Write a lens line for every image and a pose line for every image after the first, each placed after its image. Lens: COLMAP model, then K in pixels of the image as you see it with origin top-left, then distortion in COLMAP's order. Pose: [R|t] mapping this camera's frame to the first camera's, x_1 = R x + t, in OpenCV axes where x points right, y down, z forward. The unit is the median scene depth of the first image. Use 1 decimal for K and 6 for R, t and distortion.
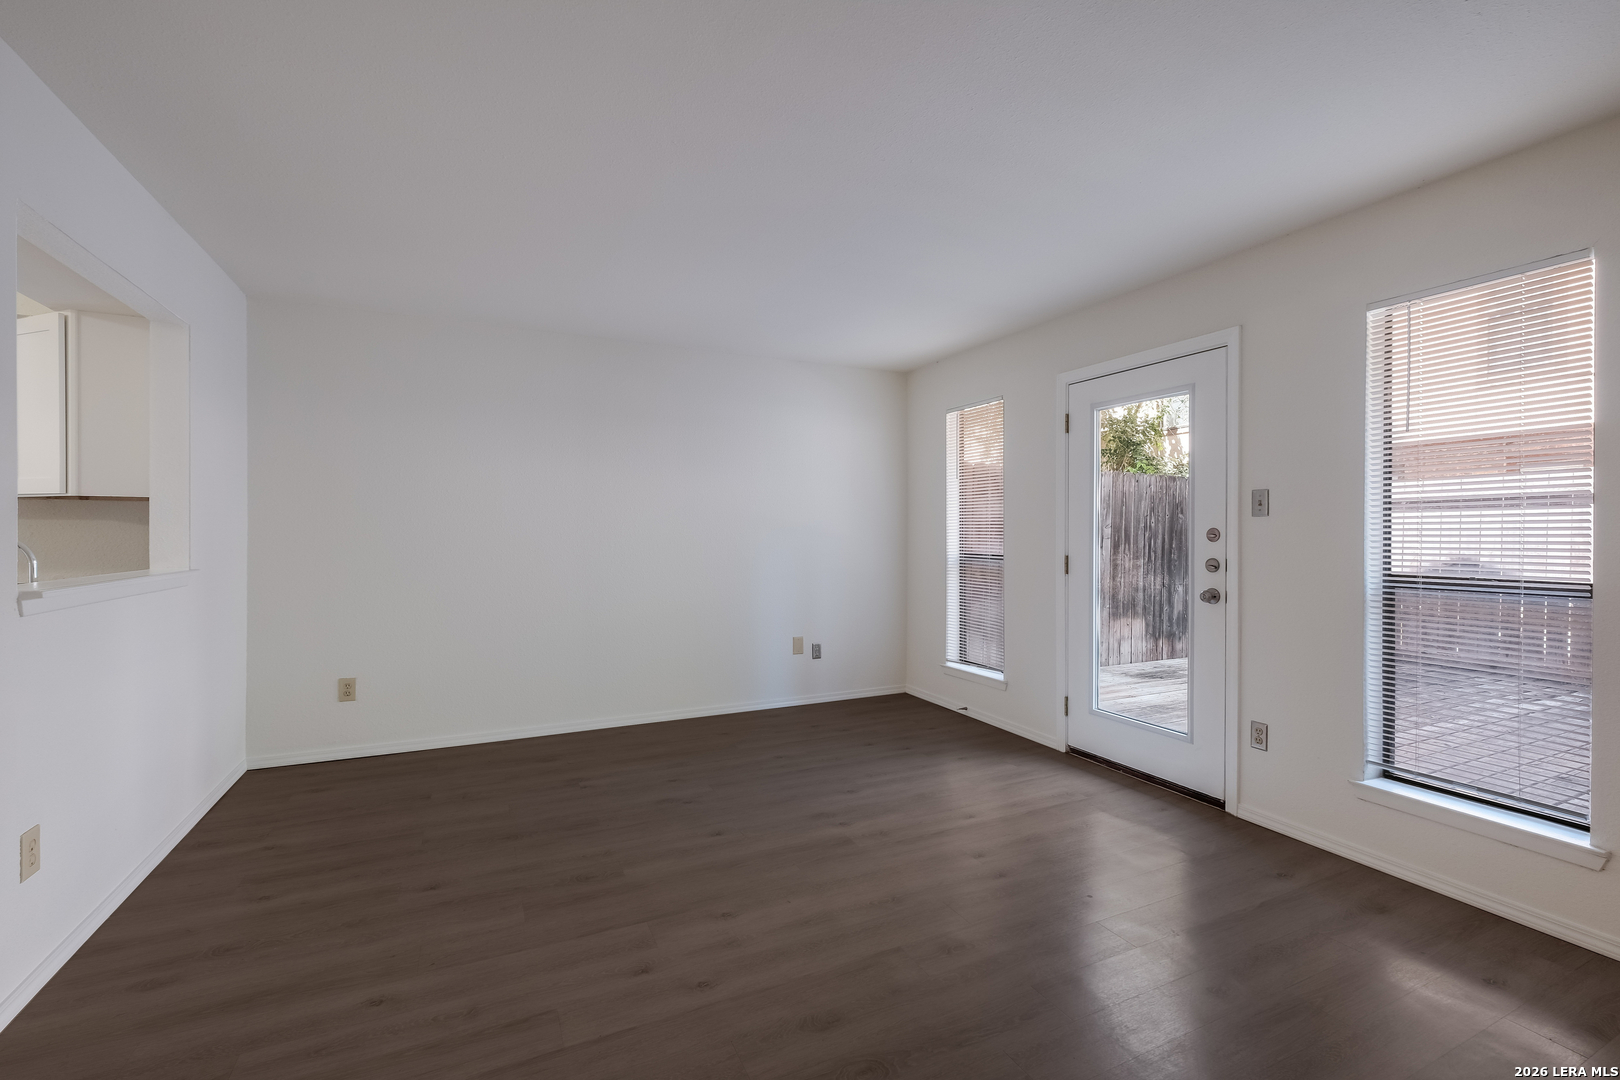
lens RADIAL K [[700.5, 0, 799.4], [0, 700.5, 542.0], [0, 0, 1]] dist [0.002602, -0.002057]
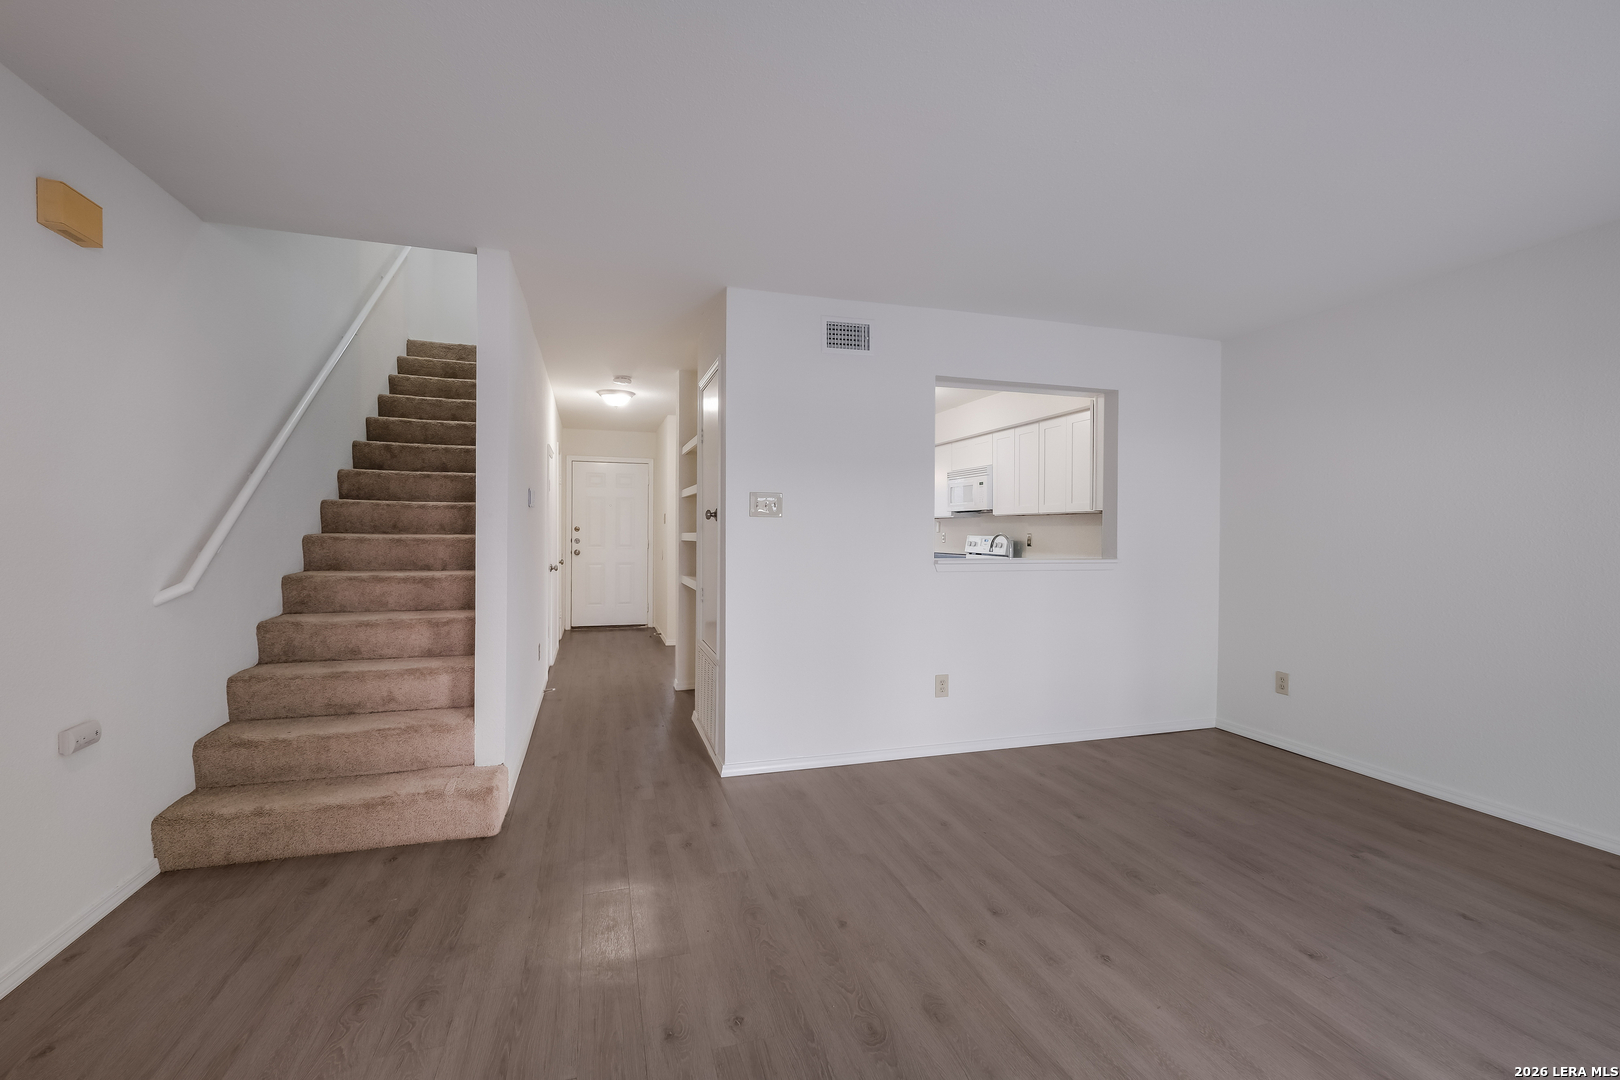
lens RADIAL K [[700.5, 0, 809.7], [0, 700.5, 525.9], [0, 0, 1]] dist [0.002602, -0.002057]
pose [[-0.146487, -0.012443, -0.989134, 0.650694], [-0.018908, 0.999773, -0.009776, -0.002078], [0.989032, 0.017271, -0.146689, 0.578317]]
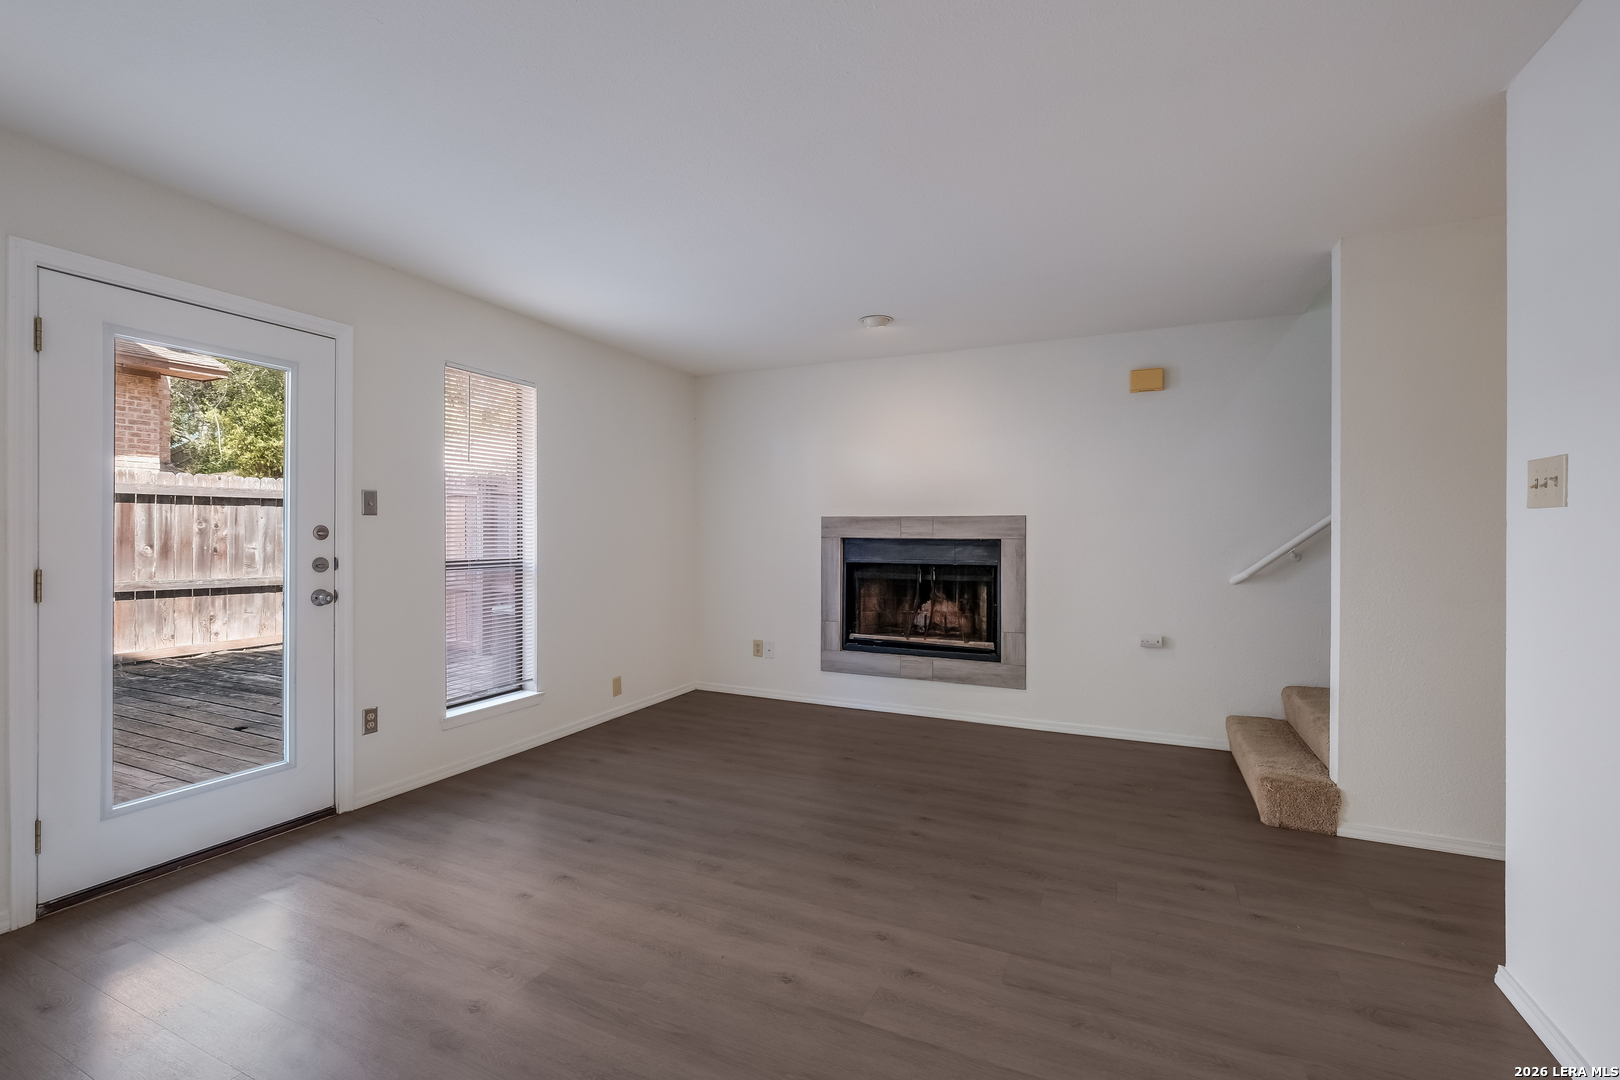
lens RADIAL K [[700.5, 0, 825.3], [0, 700.5, 532.0], [0, 0, 1]] dist [0.002602, -0.002057]
pose [[-0.656445, -0.004420, 0.754361, -0.602529], [0.003805, 0.999951, 0.009170, -0.017621], [-0.754364, 0.008890, -0.656396, 1.176754]]
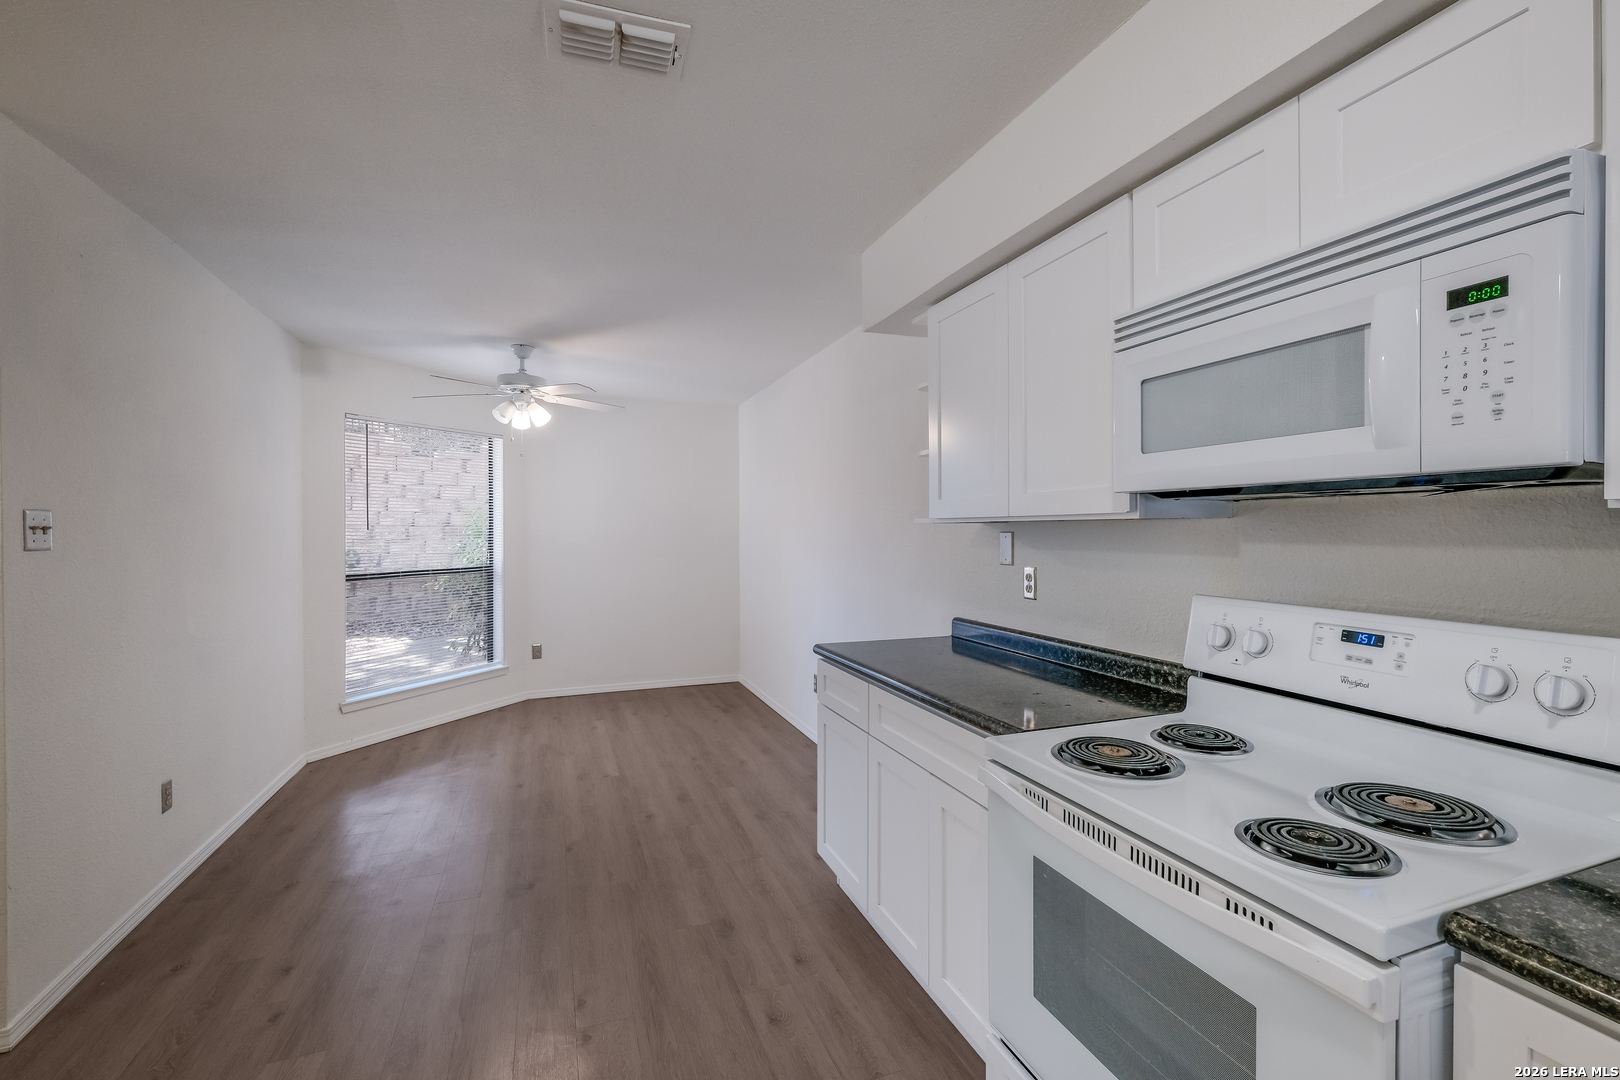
lens RADIAL K [[700.5, 0, 821.7], [0, 700.5, 528.9], [0, 0, 1]] dist [0.002602, -0.002057]
pose [[-0.058802, -0.004699, -0.998259, -1.252783], [-0.005969, 0.999973, -0.004355, -0.052984], [0.998252, 0.005702, -0.058829, 0.502341]]
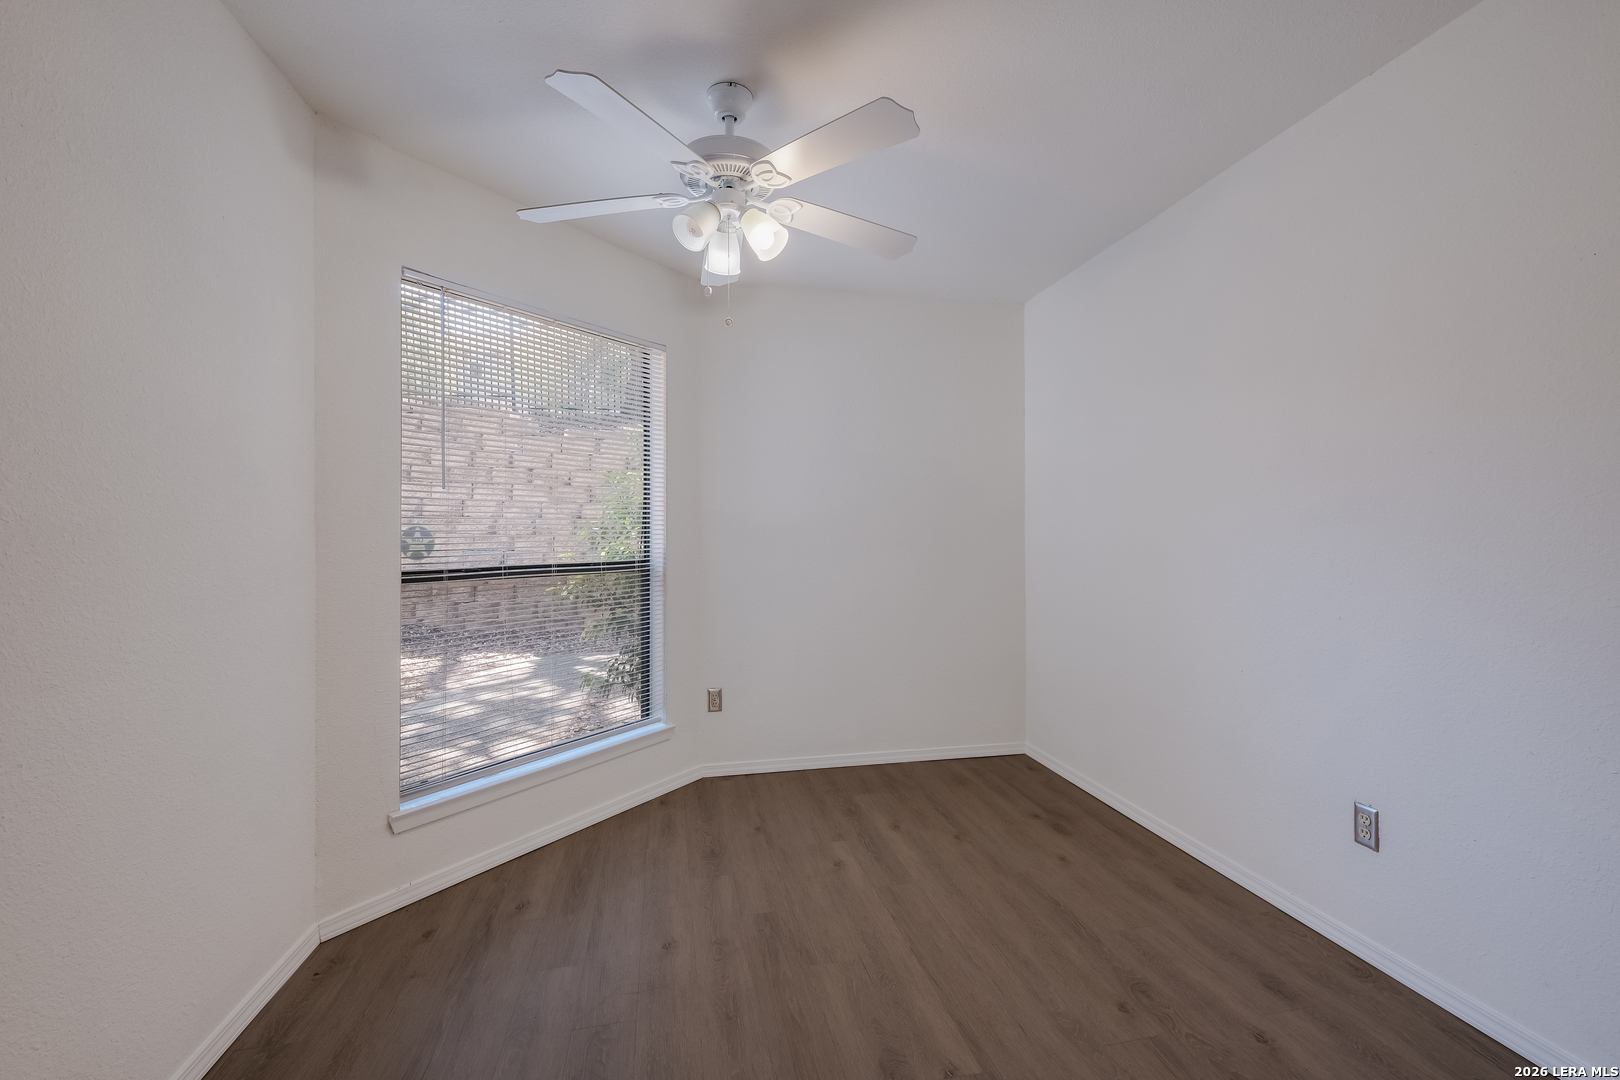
lens RADIAL K [[700.5, 0, 826.4], [0, 700.5, 527.7], [0, 0, 1]] dist [0.002602, -0.002057]
pose [[-0.207138, -0.015005, -0.978197, -2.017699], [-0.005805, 0.999884, -0.014109, 0.004615], [0.978294, 0.002756, -0.207201, 0.029862]]
